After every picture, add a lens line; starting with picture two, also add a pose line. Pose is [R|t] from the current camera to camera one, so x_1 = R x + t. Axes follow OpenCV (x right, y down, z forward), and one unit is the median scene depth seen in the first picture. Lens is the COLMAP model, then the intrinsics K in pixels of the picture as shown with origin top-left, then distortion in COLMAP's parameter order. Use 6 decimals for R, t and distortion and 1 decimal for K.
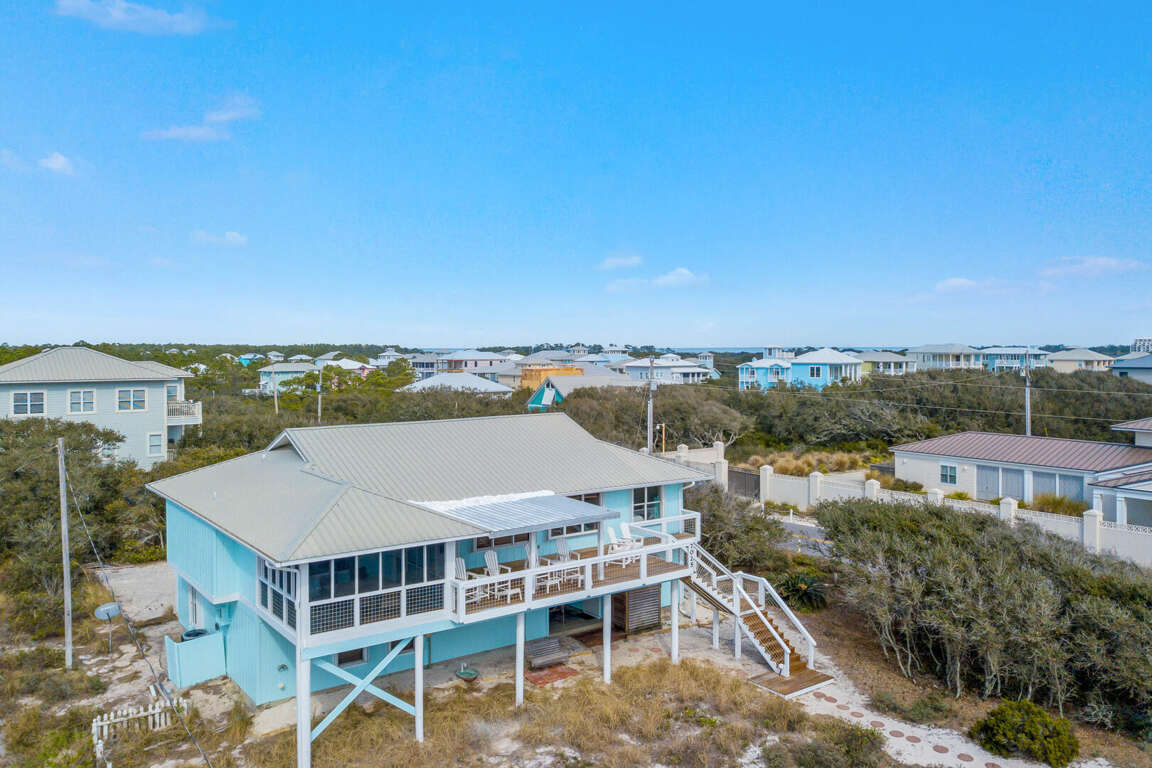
lens RADIAL K [[880.3, 0, 576.0], [0, 880.3, 384.0], [0, 0, 1]] dist [0.003644, -0.001083]
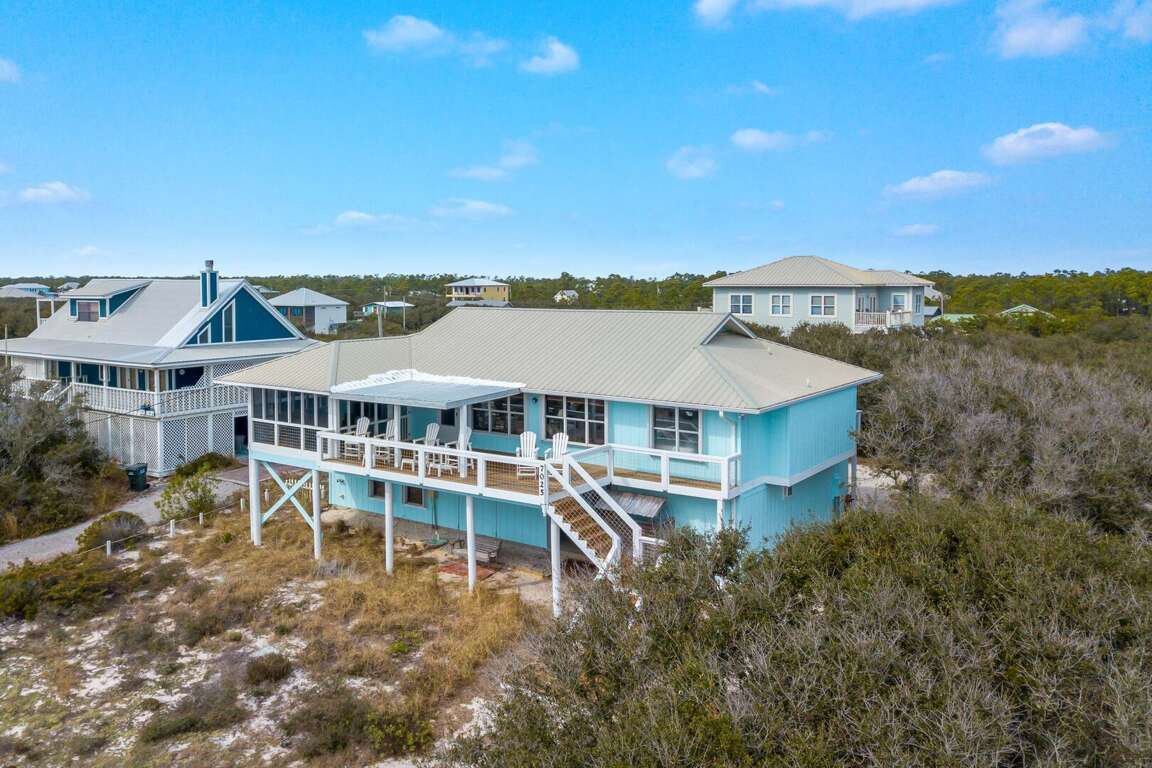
lens RADIAL K [[906.3, 0, 577.8], [0, 906.3, 313.1], [0, 0, 1]] dist [-0.004436, -0.003865]
pose [[0.354269, 0.040448, -0.934268, 1.079992], [-0.040296, 0.998796, 0.027962, 0.022427], [0.934275, 0.027741, 0.355473, 0.874190]]
